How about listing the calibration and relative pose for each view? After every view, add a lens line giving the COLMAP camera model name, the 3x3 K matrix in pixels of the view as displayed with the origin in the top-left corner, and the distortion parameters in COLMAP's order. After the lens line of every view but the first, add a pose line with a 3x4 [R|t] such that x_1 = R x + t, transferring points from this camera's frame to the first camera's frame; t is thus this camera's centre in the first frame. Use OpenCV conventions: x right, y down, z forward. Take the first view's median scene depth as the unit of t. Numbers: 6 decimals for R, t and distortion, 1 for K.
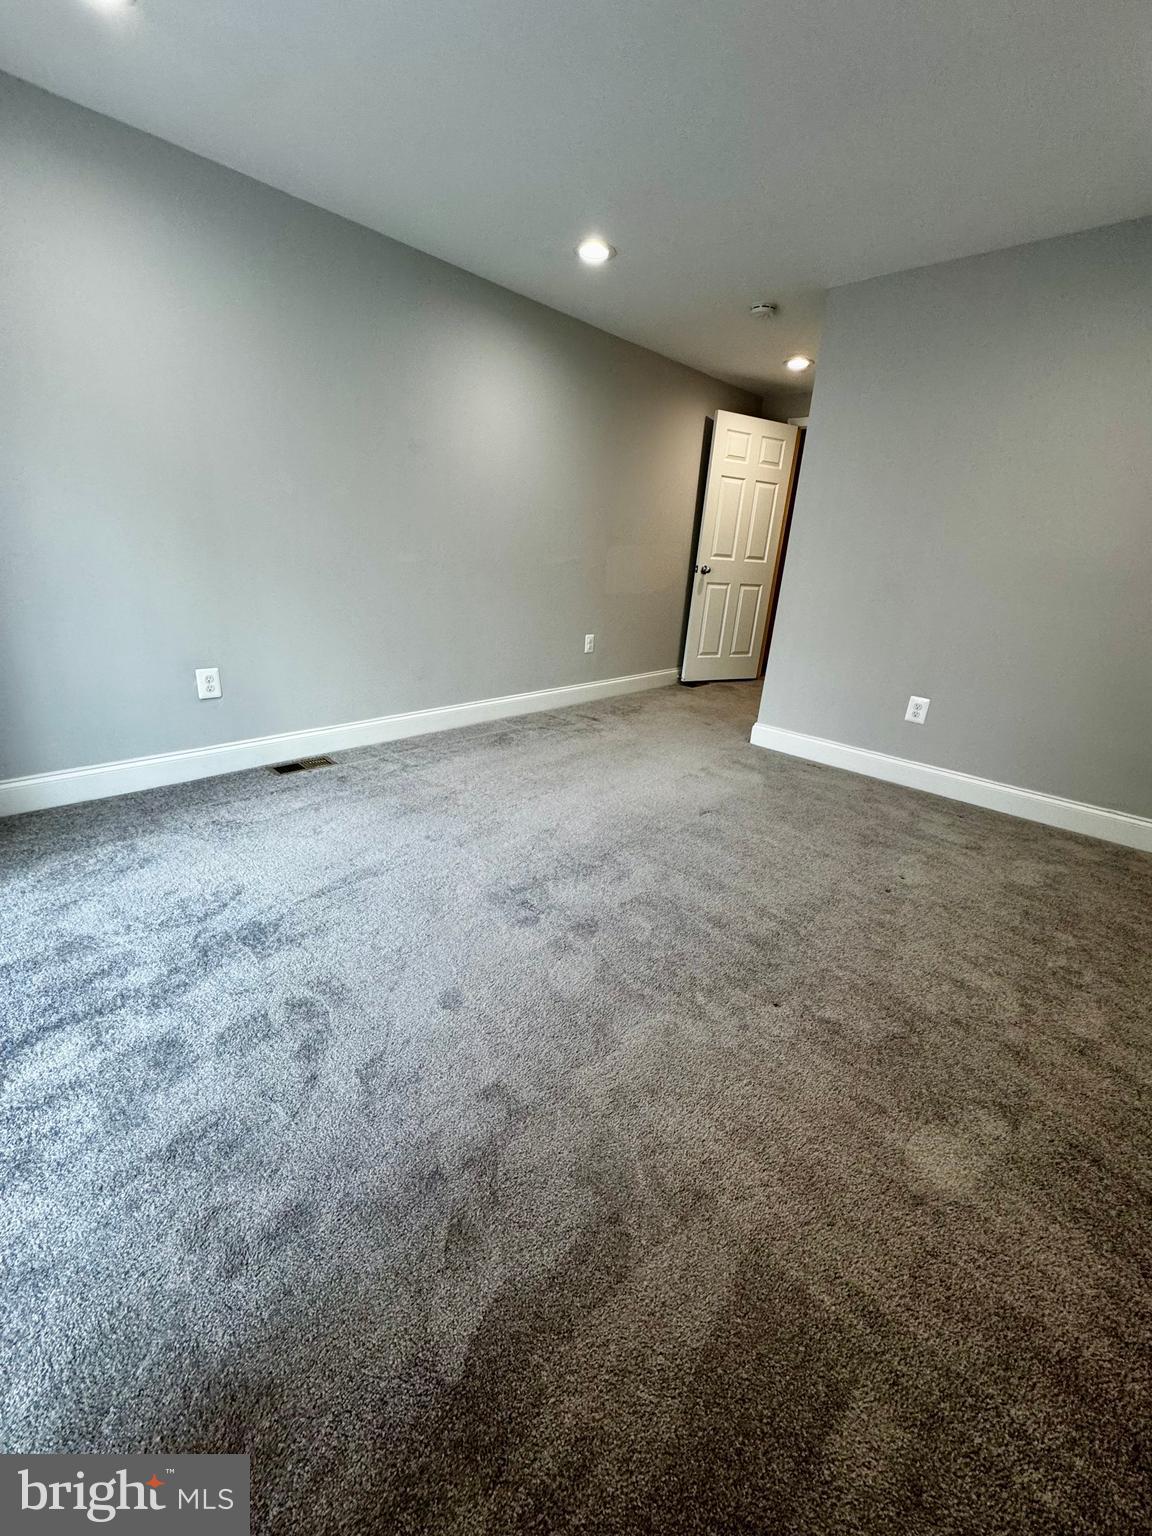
lens RADIAL K [[613.4, 0, 573.1], [0, 613.4, 763.7], [0, 0, 1]] dist [-0.002786, 0.000361]
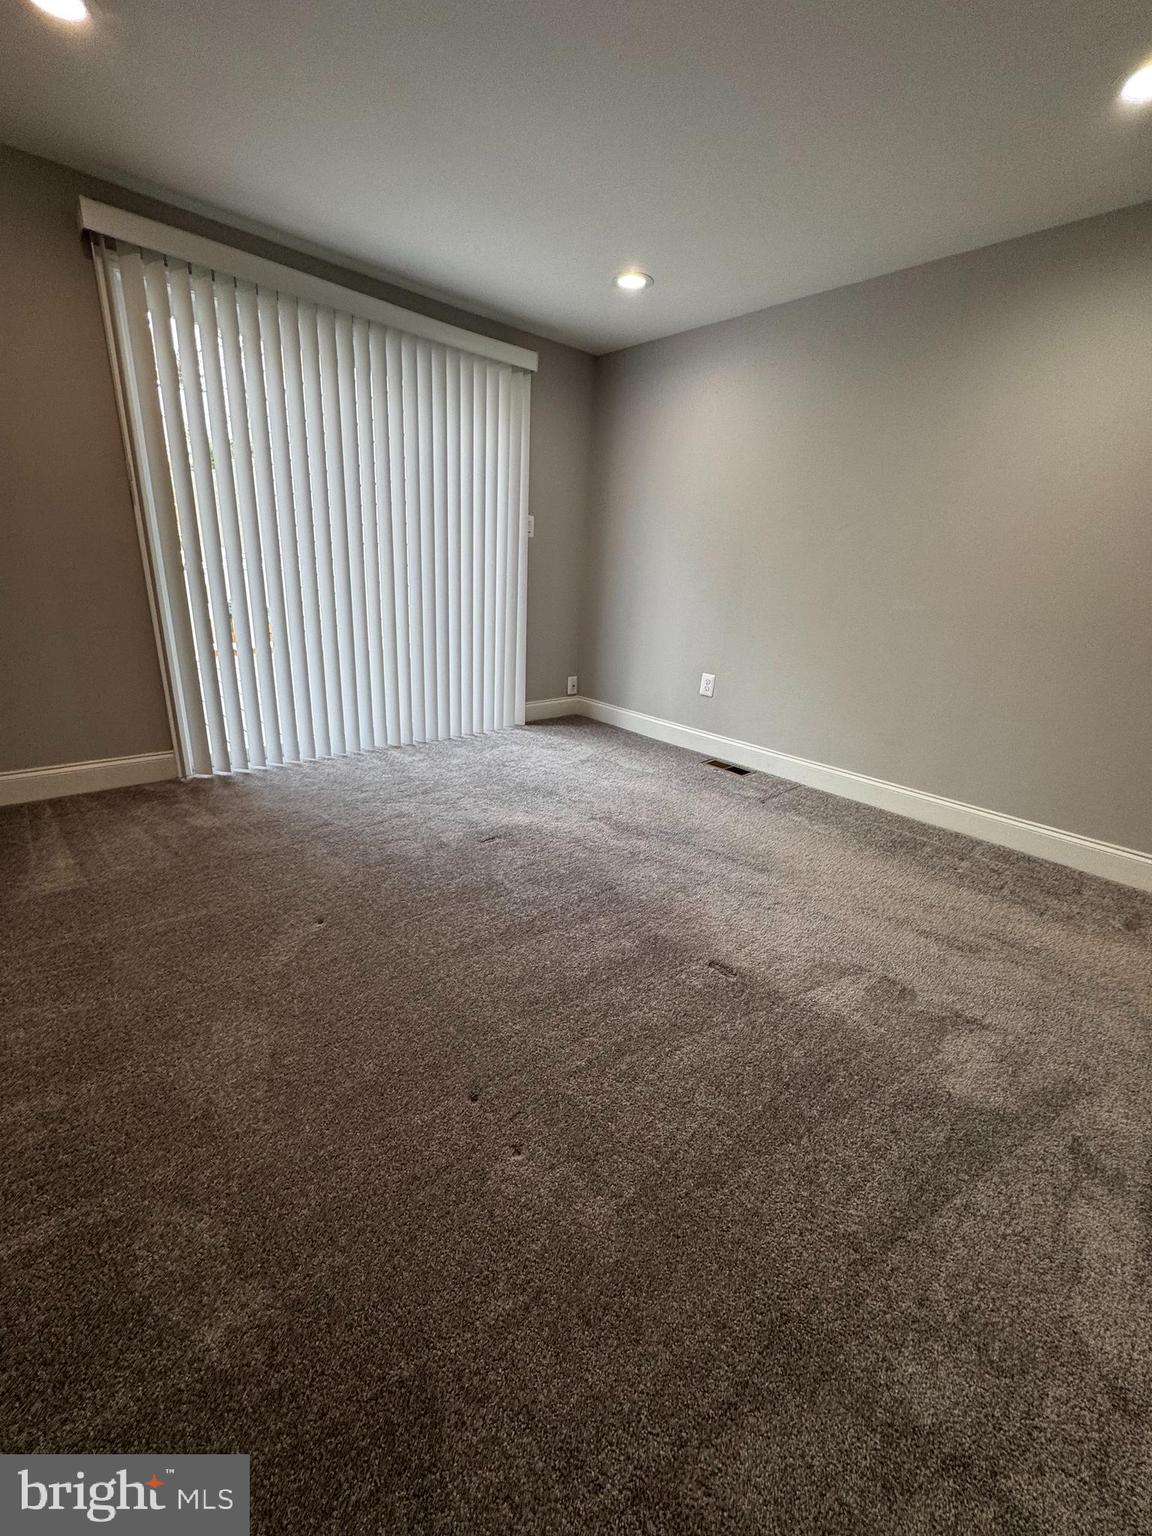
lens RADIAL K [[613.4, 0, 578.5], [0, 613.4, 770.8], [0, 0, 1]] dist [-0.002786, 0.000361]
pose [[-0.058975, 0.270132, -0.961015, 0.681588], [-0.384185, 0.882400, 0.271610, -0.190871], [0.921371, 0.385226, 0.051741, 0.626204]]
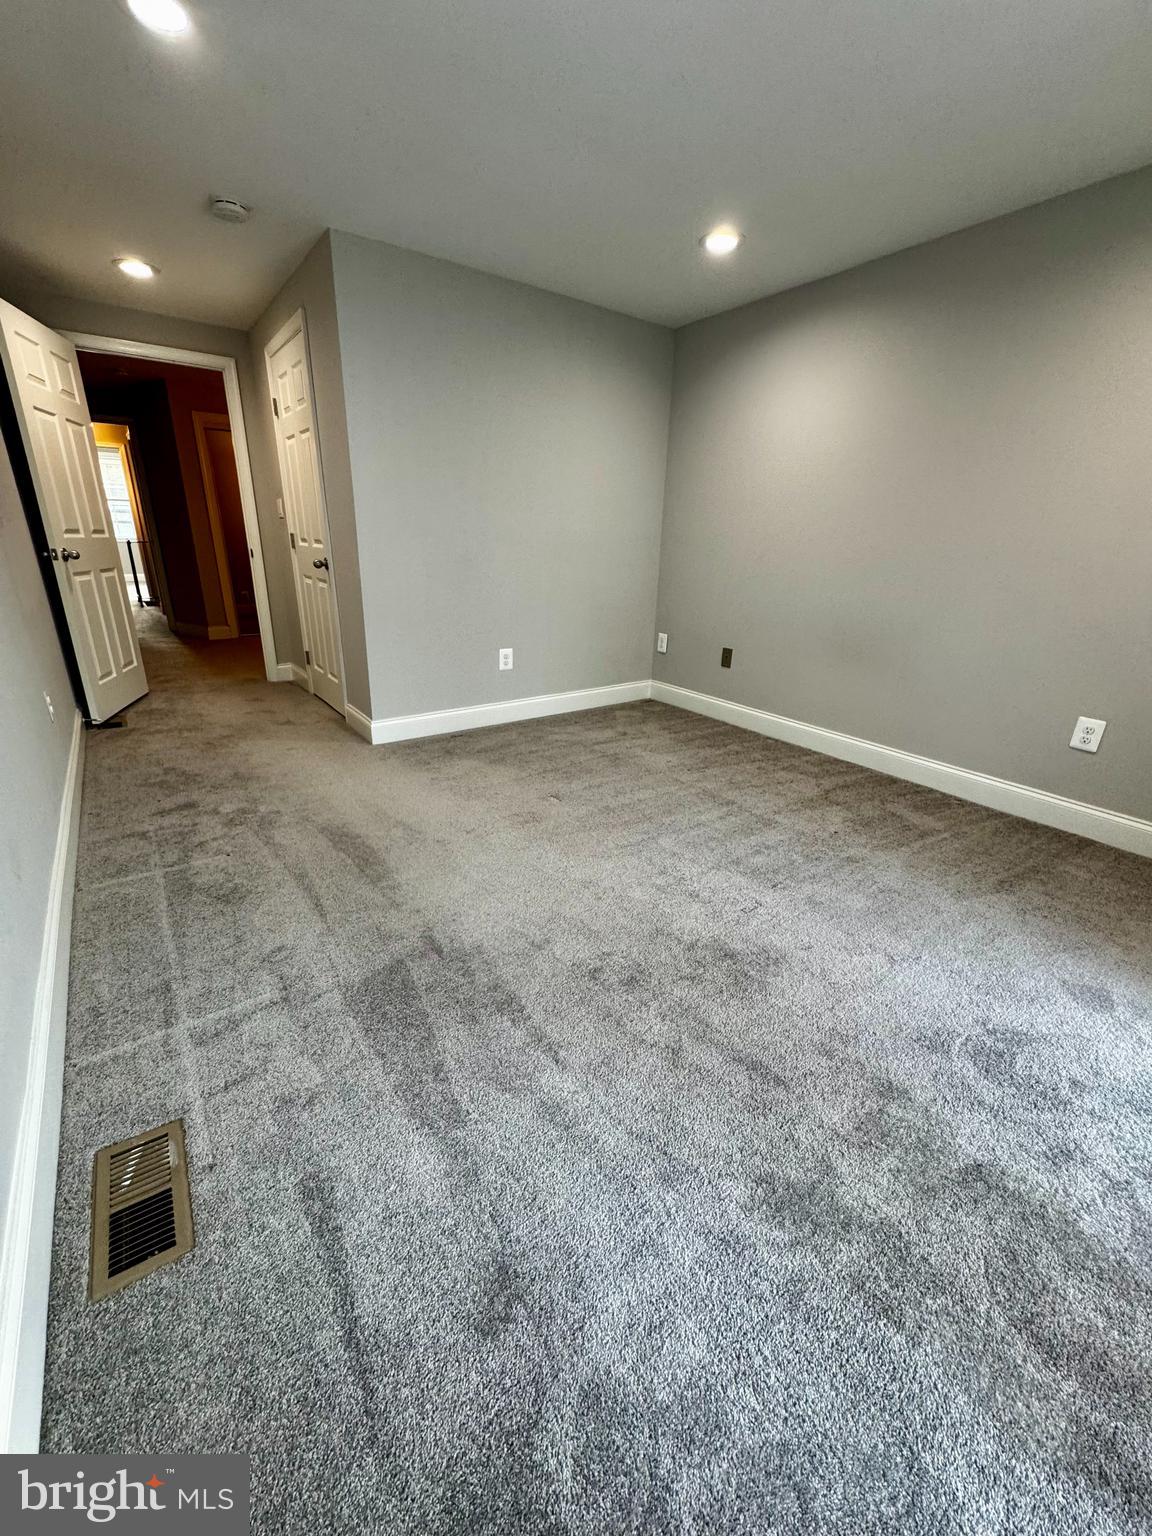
lens RADIAL K [[613.4, 0, 575.7], [0, 613.4, 767.6], [0, 0, 1]] dist [-0.002786, 0.000361]
pose [[0.180124, -0.397285, 0.899845, -0.577259], [0.313502, 0.890287, 0.330310, -0.246950], [-0.932347, 0.222606, 0.284912, 0.550863]]
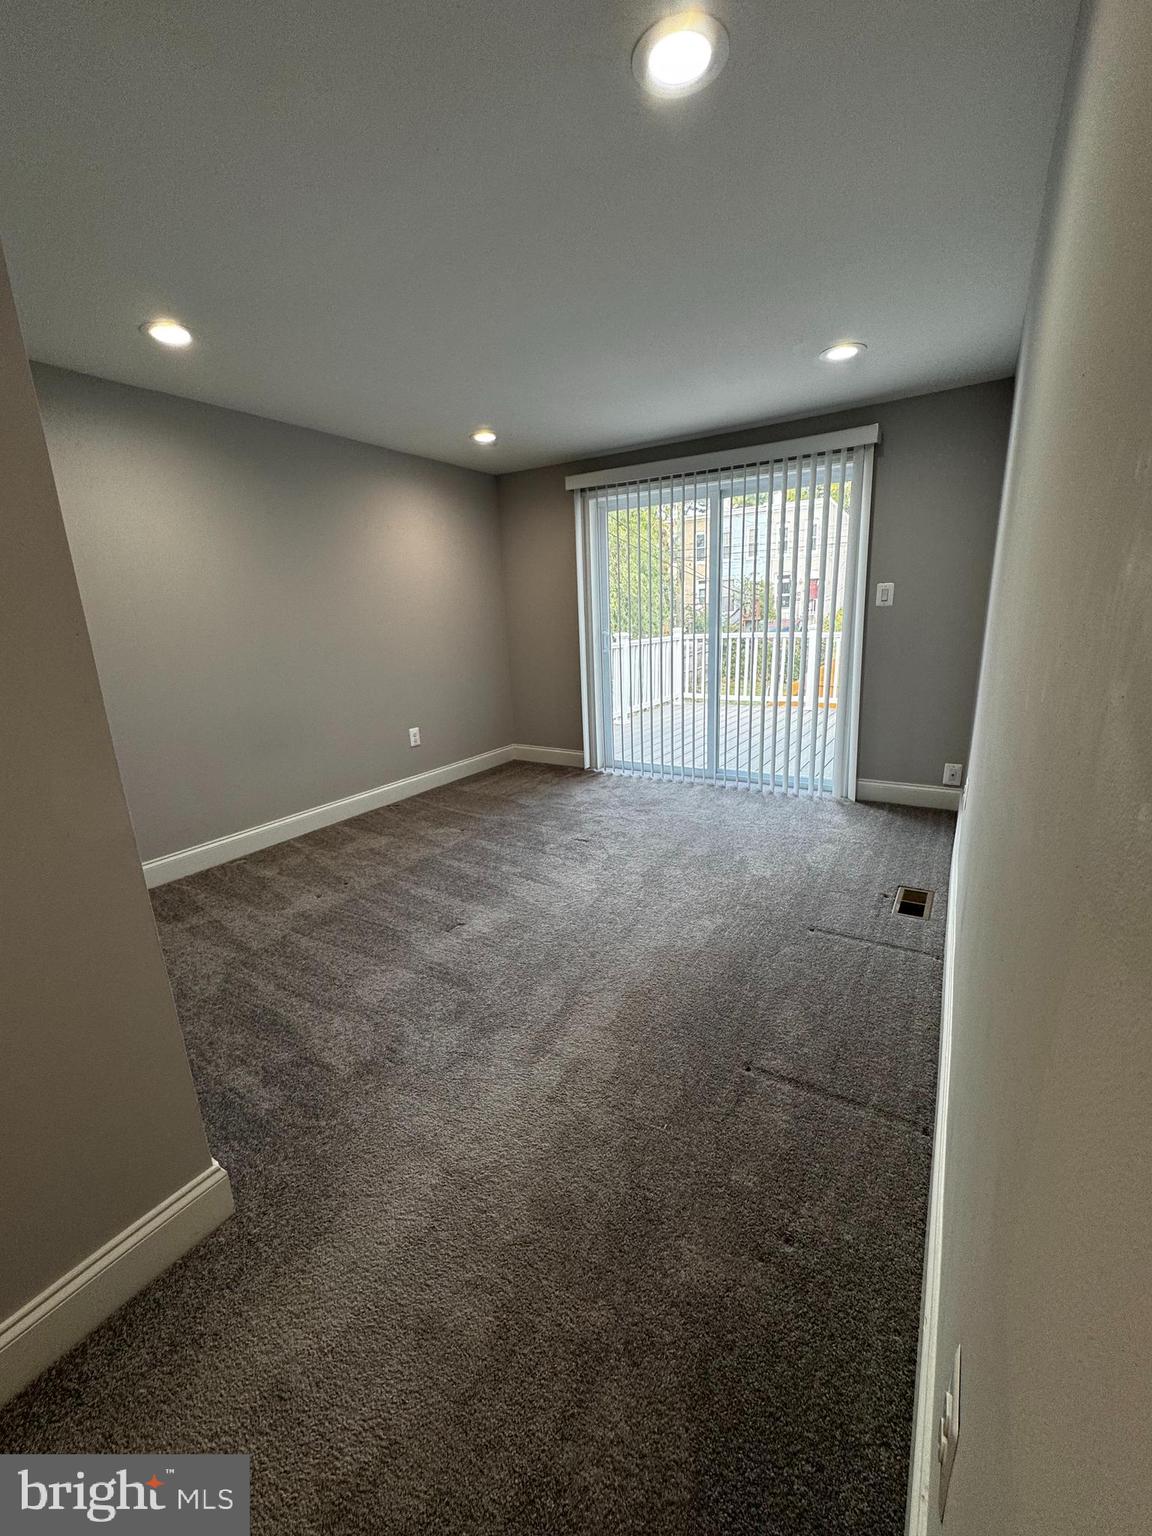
lens RADIAL K [[613.4, 0, 576.8], [0, 613.4, 763.6], [0, 0, 1]] dist [-0.002786, 0.000361]
pose [[-0.977650, 0.033977, -0.207474, 0.190786], [-0.083191, 0.843787, 0.530191, -0.543781], [0.193078, 0.535602, -0.822102, 1.410706]]
